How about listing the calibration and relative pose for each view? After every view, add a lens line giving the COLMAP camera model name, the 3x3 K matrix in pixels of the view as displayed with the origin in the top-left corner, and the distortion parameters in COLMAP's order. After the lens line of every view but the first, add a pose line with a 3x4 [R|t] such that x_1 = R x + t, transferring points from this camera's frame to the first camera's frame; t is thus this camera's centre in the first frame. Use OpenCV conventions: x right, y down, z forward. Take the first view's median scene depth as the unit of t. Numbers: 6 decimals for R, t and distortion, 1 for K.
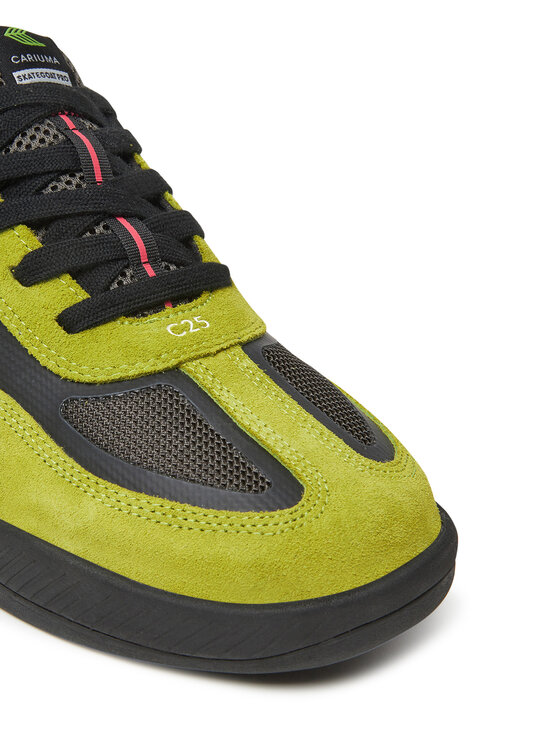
lens RADIAL K [[979.0, 0, 280.0], [0, 979.0, 373.0], [0, 0, 1]] dist [-0.123644, -0.007744]
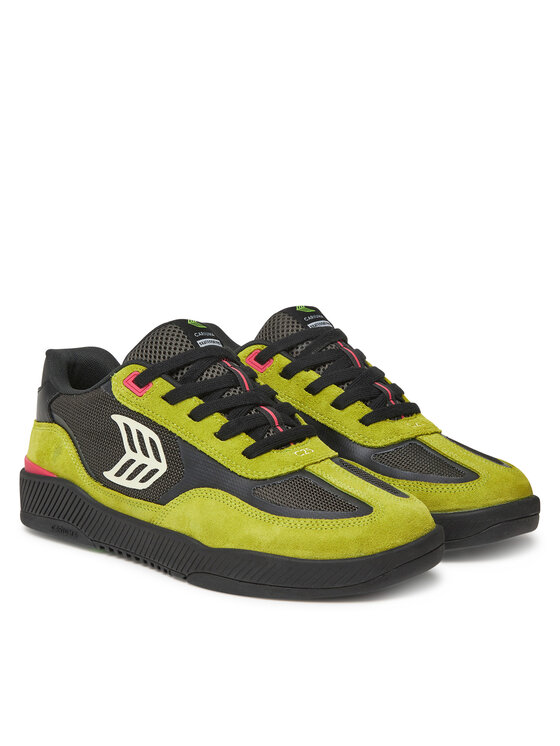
lens RADIAL K [[1758.3, 0, 280.0], [0, 1758.3, 373.0], [0, 0, 1]] dist [0.008412, 0.000954]
pose [[0.989868, -0.094460, 0.106013, -0.528512], [0.119691, 0.956769, -0.265078, 0.782800], [-0.076391, 0.275081, 0.958381, -2.646885]]
